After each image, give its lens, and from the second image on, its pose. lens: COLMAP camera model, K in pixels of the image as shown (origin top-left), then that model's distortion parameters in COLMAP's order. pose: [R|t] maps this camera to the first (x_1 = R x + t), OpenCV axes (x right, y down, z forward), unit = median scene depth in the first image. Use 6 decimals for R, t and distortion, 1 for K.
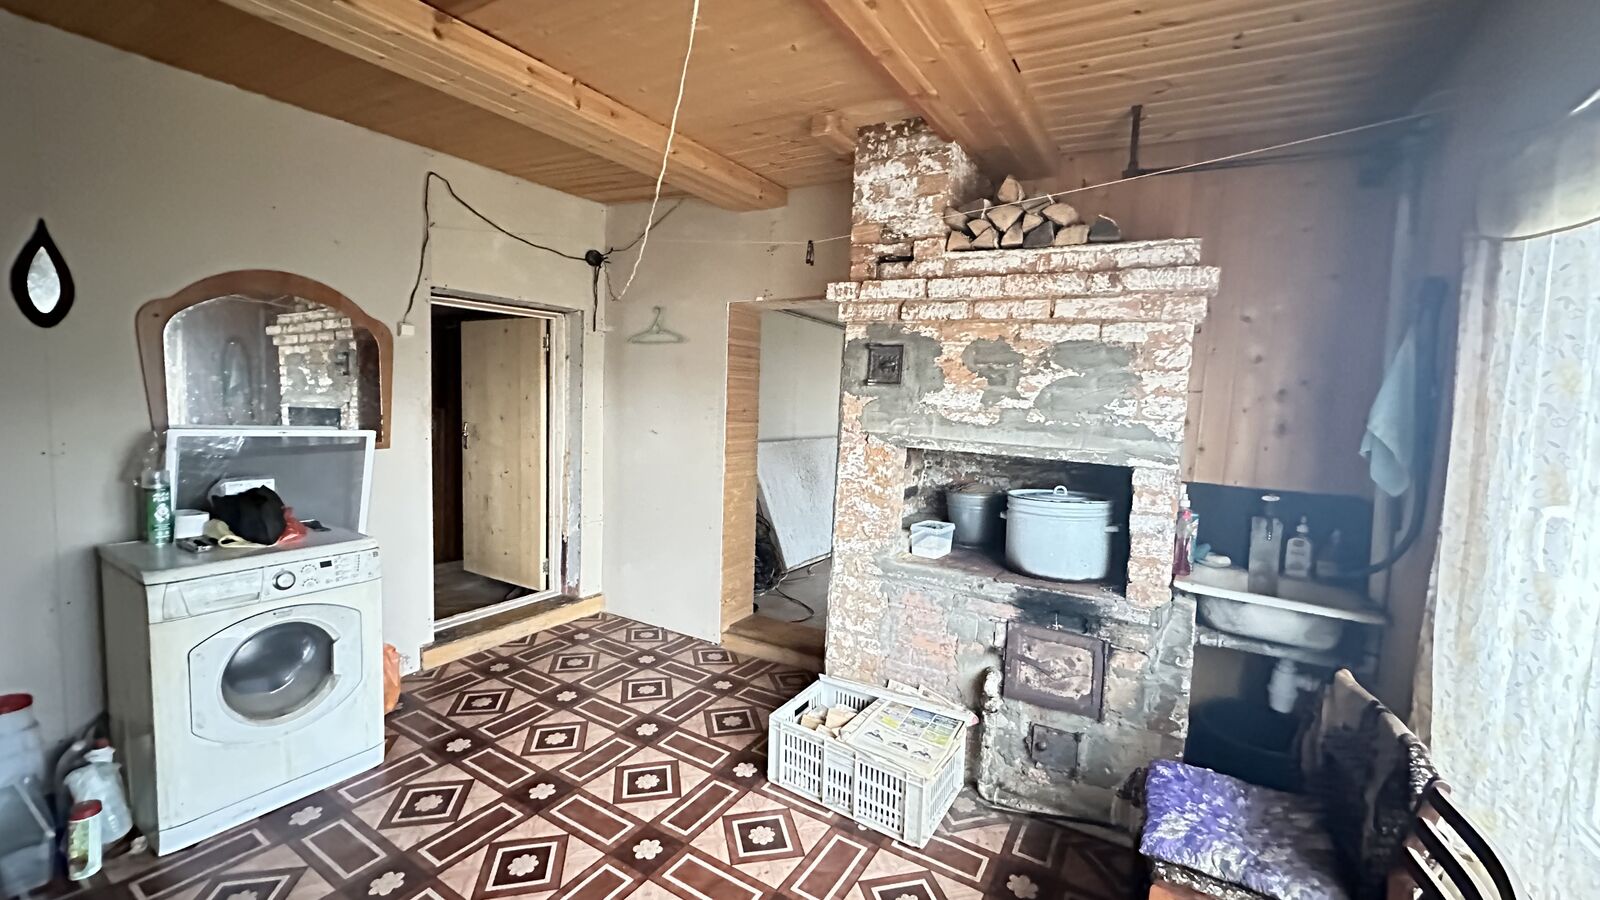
lens RADIAL K [[638.5, 0, 800.8], [0, 638.5, 447.6], [0, 0, 1]] dist [-0.000661, 0.000087]
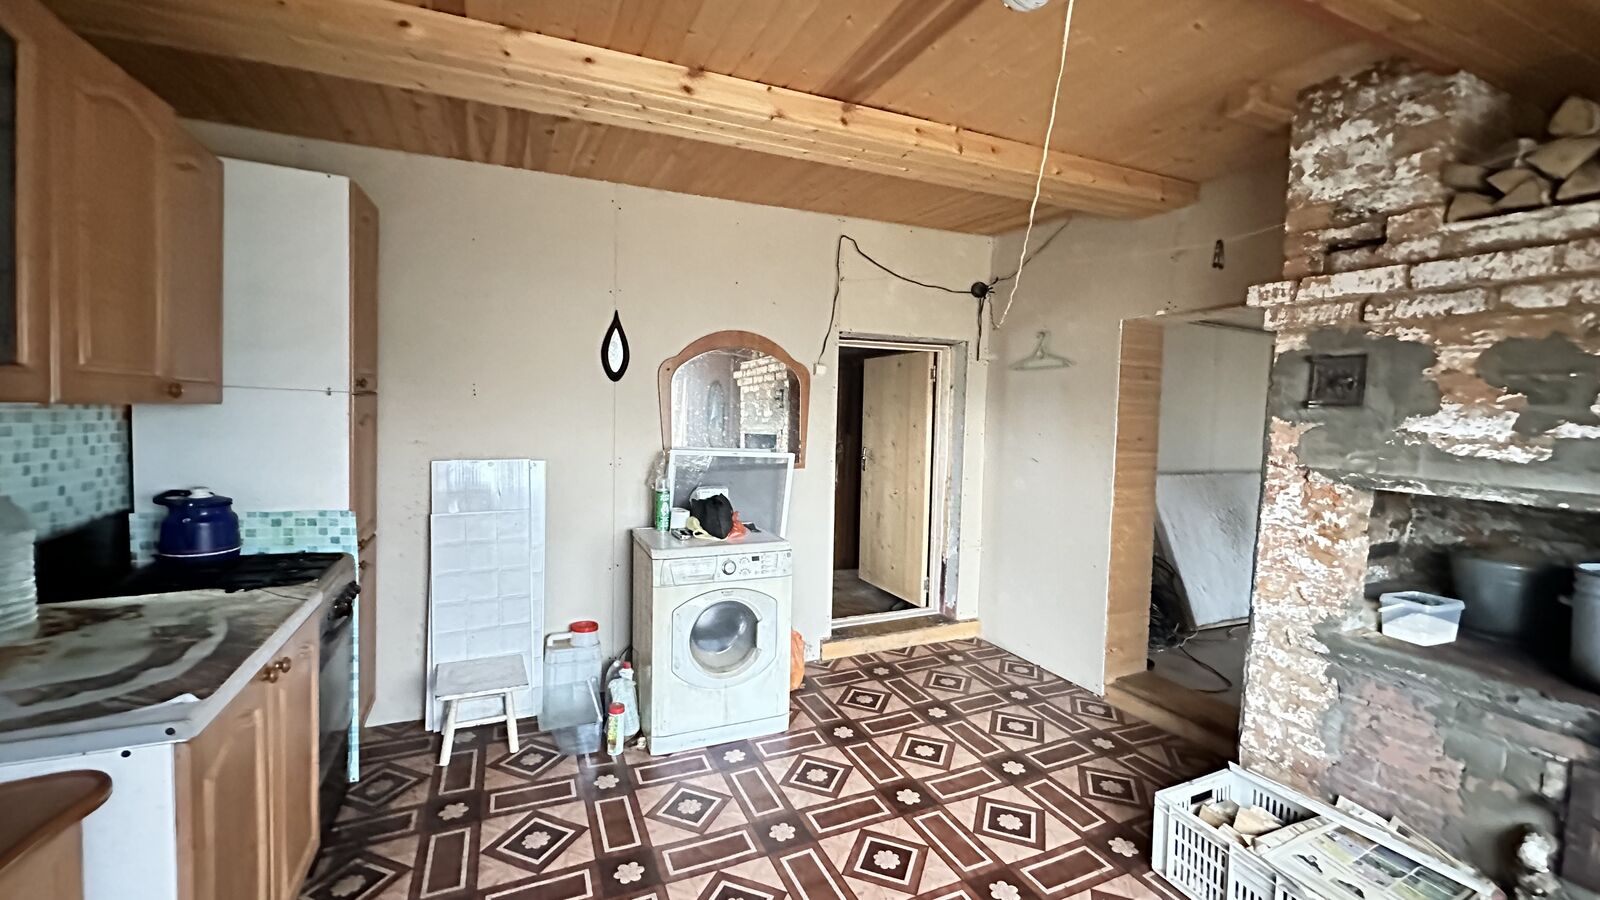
lens RADIAL K [[638.5, 0, 800.8], [0, 638.5, 447.6], [0, 0, 1]] dist [-0.000661, 0.000087]
pose [[0.826793, 0.014557, -0.562318, 0.031498], [-0.037610, 0.998859, -0.029442, -0.002307], [0.561248, 0.045491, 0.826397, -0.001877]]
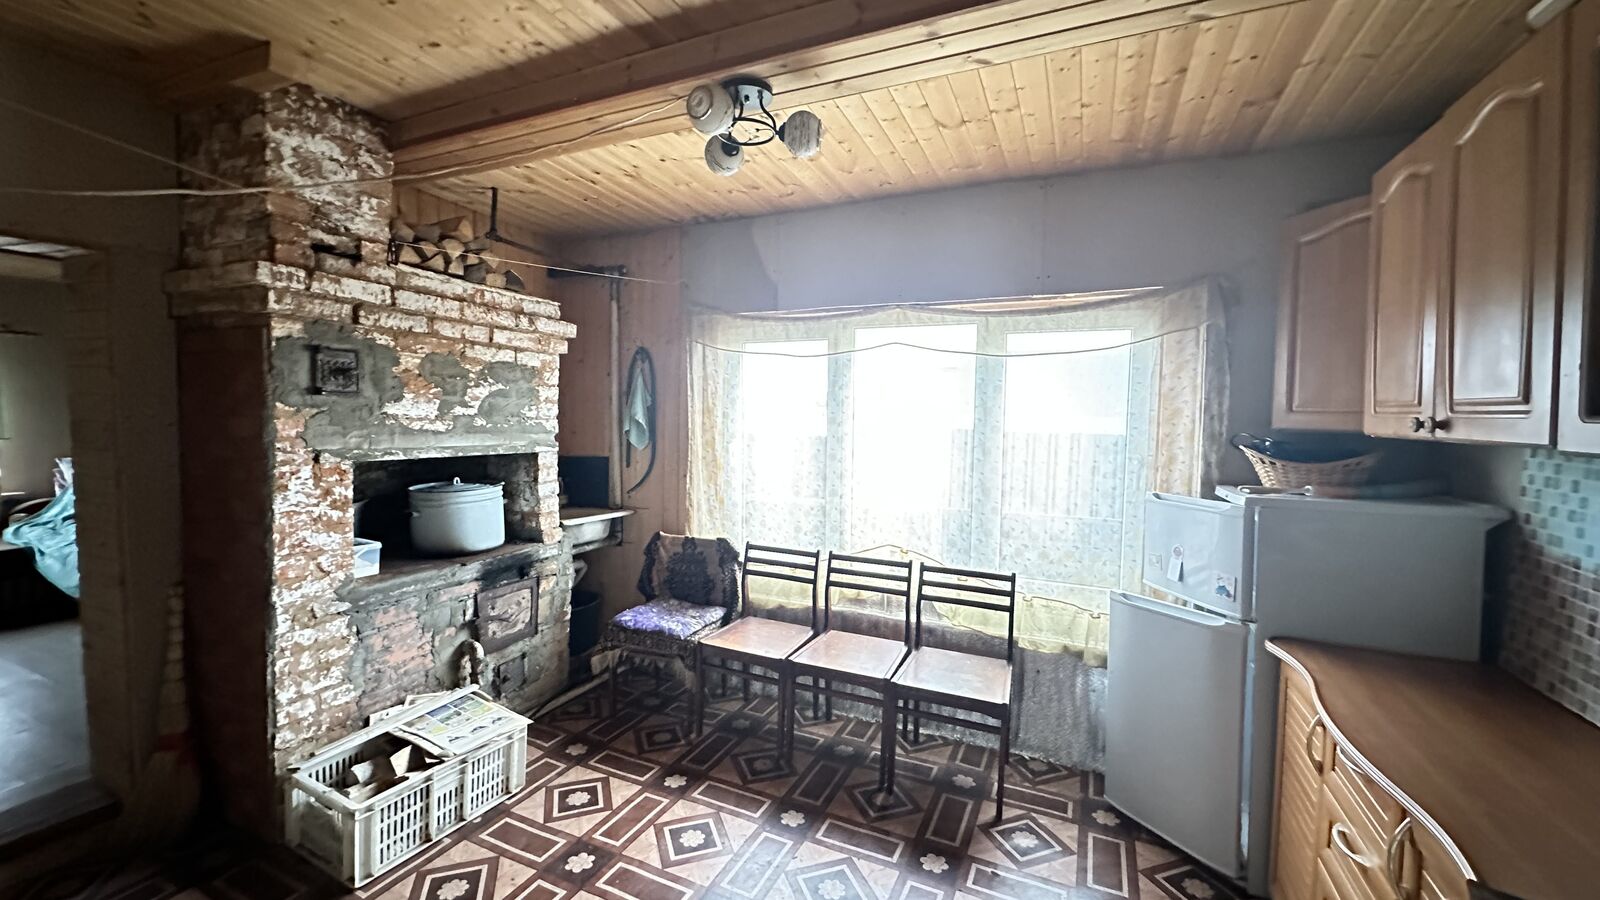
lens RADIAL K [[638.5, 0, 800.8], [0, 638.5, 447.6], [0, 0, 1]] dist [-0.000661, 0.000087]
pose [[-0.109472, -0.097997, 0.989147, -0.829467], [0.055417, 0.992979, 0.104510, -0.083538], [-0.992444, 0.066256, -0.103272, 0.472993]]
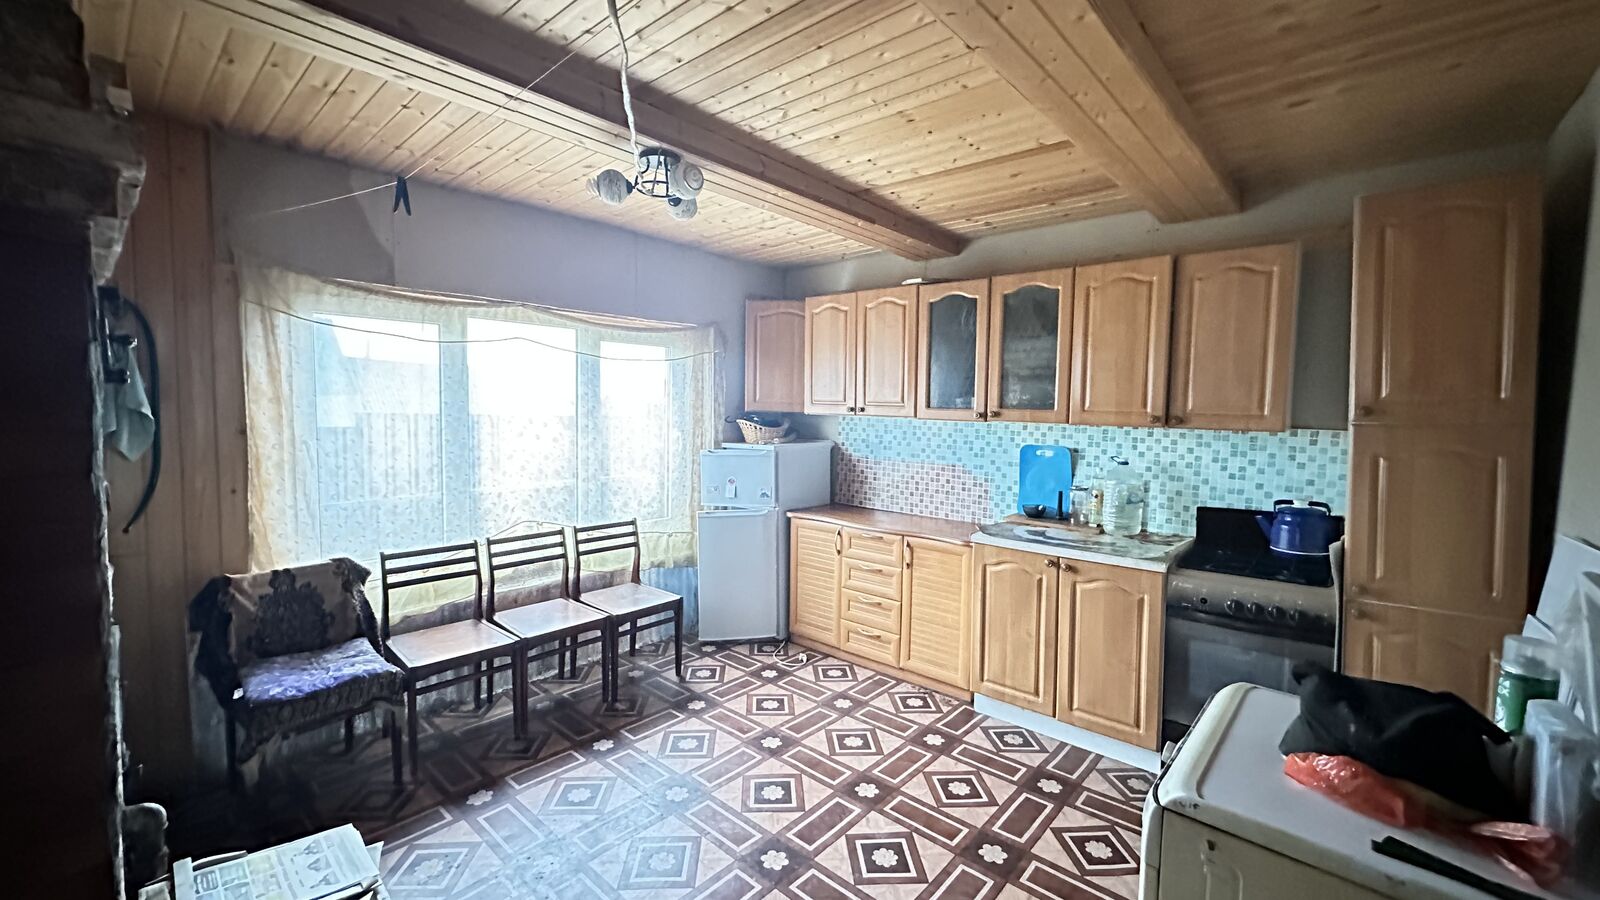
lens RADIAL K [[638.5, 0, 800.8], [0, 638.5, 447.6], [0, 0, 1]] dist [-0.000661, 0.000087]
pose [[-0.981875, -0.071708, 0.175439, -0.431626], [-0.045215, 0.987560, 0.150599, -0.149968], [-0.184056, 0.139937, -0.972903, 1.435419]]
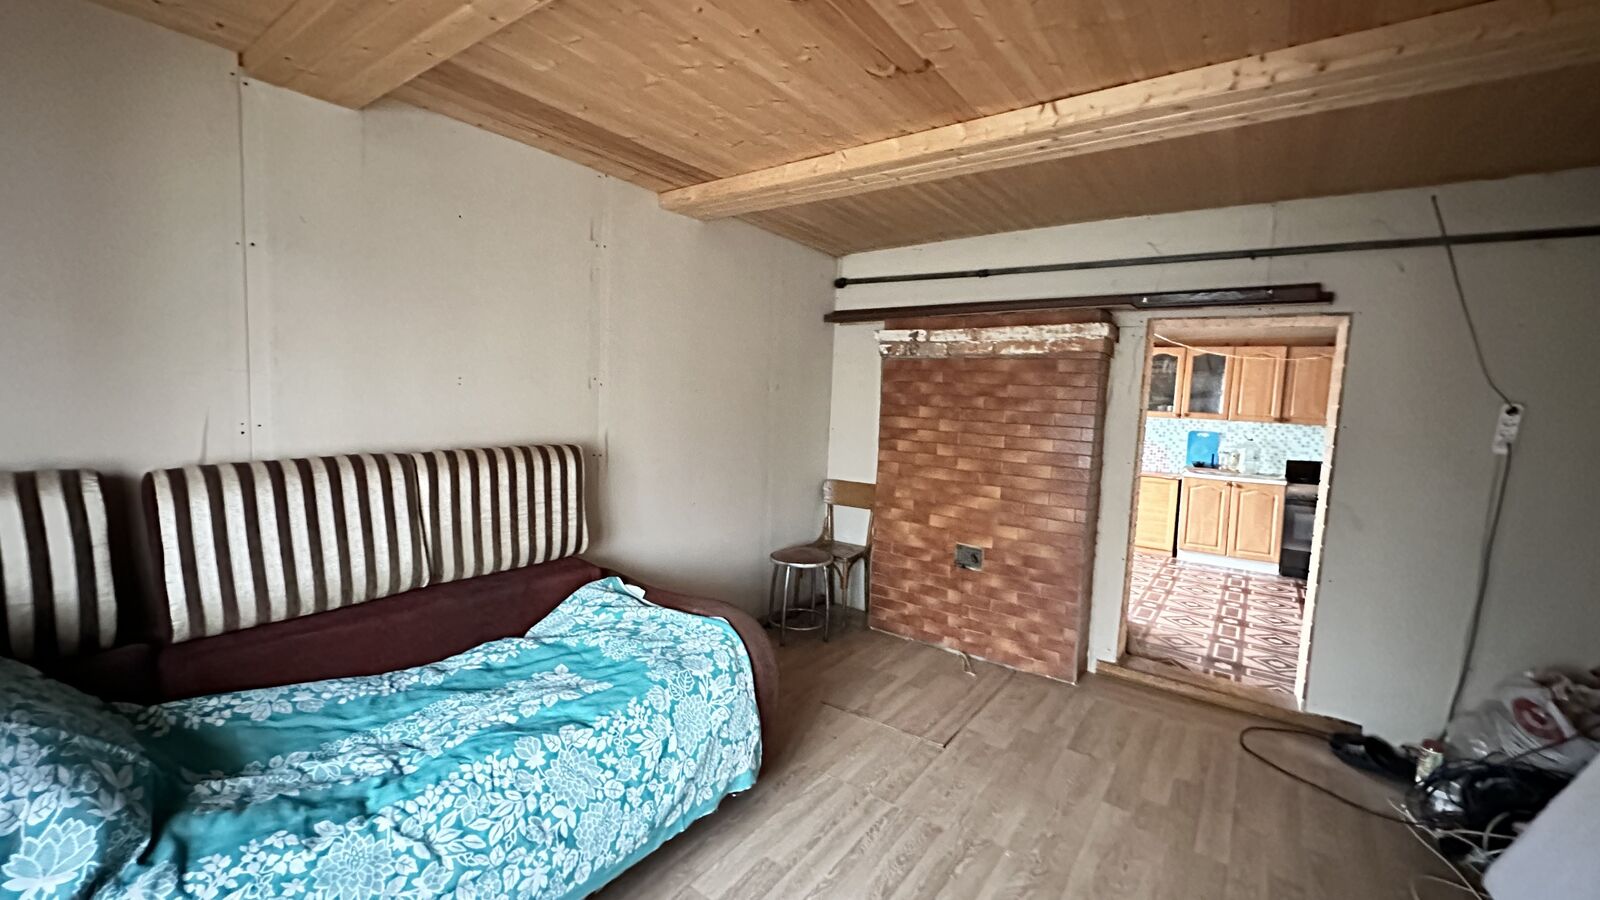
lens RADIAL K [[638.5, 0, 800.8], [0, 638.5, 447.6], [0, 0, 1]] dist [-0.000661, 0.000087]
pose [[-0.993161, -0.088855, 0.075743, 0.867709], [-0.075549, 0.983673, 0.163339, -0.220282], [-0.089020, 0.156500, -0.983658, 2.933769]]
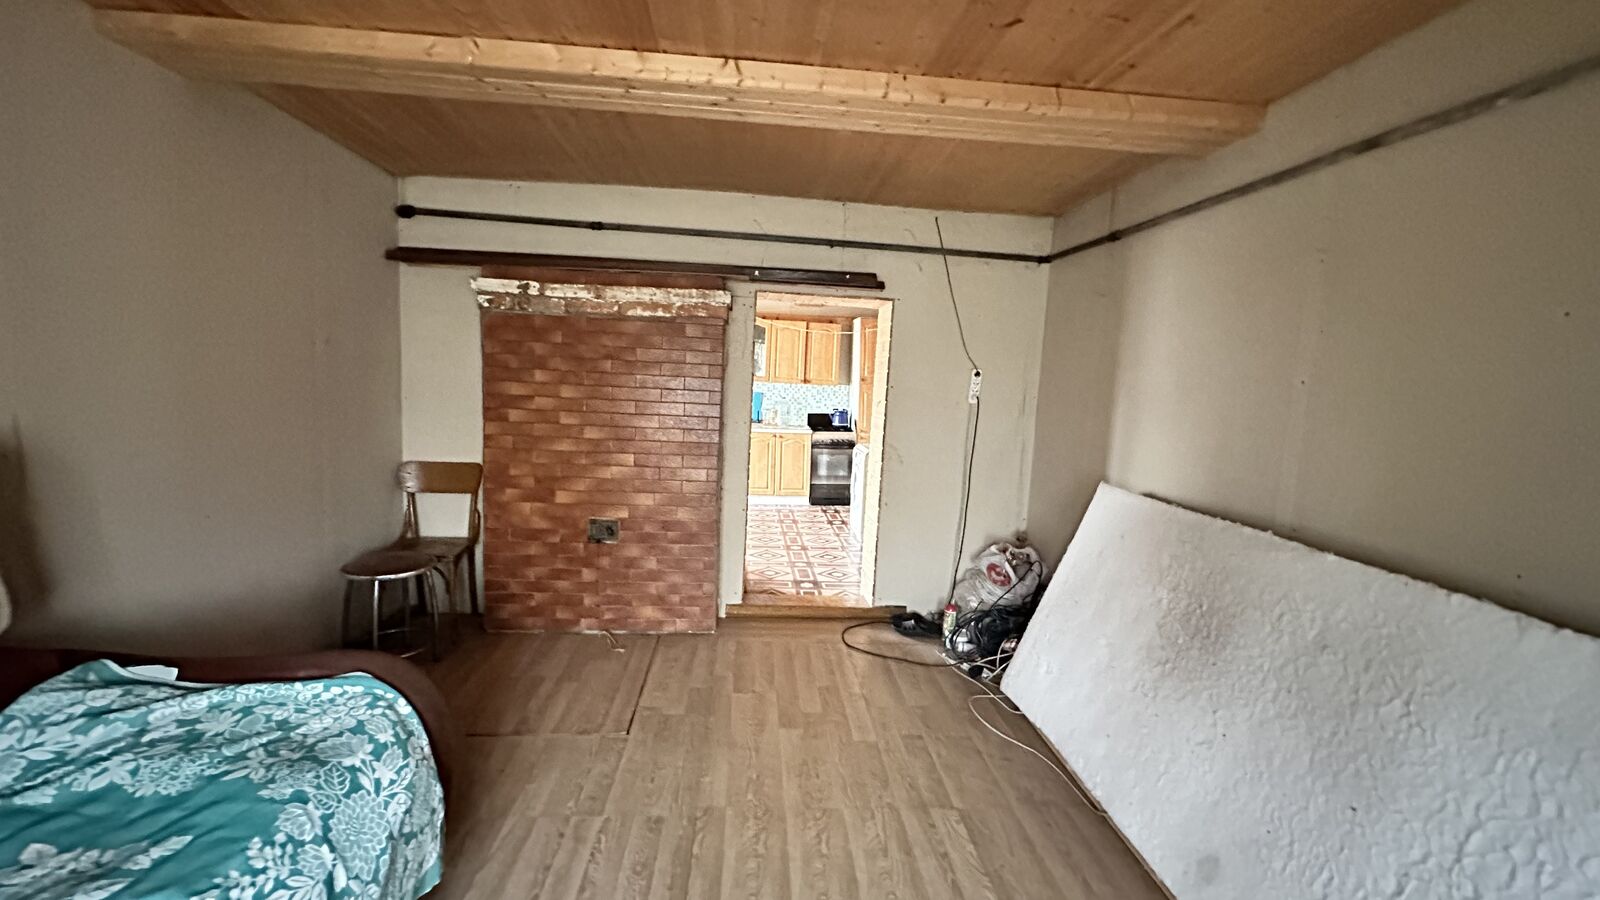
lens RADIAL K [[638.5, 0, 800.8], [0, 638.5, 447.6], [0, 0, 1]] dist [-0.000661, 0.000087]
pose [[-0.804055, -0.014500, -0.594379, 1.069128], [-0.125126, 0.981440, 0.145324, -0.191886], [0.581240, 0.191221, -0.790946, 2.796902]]
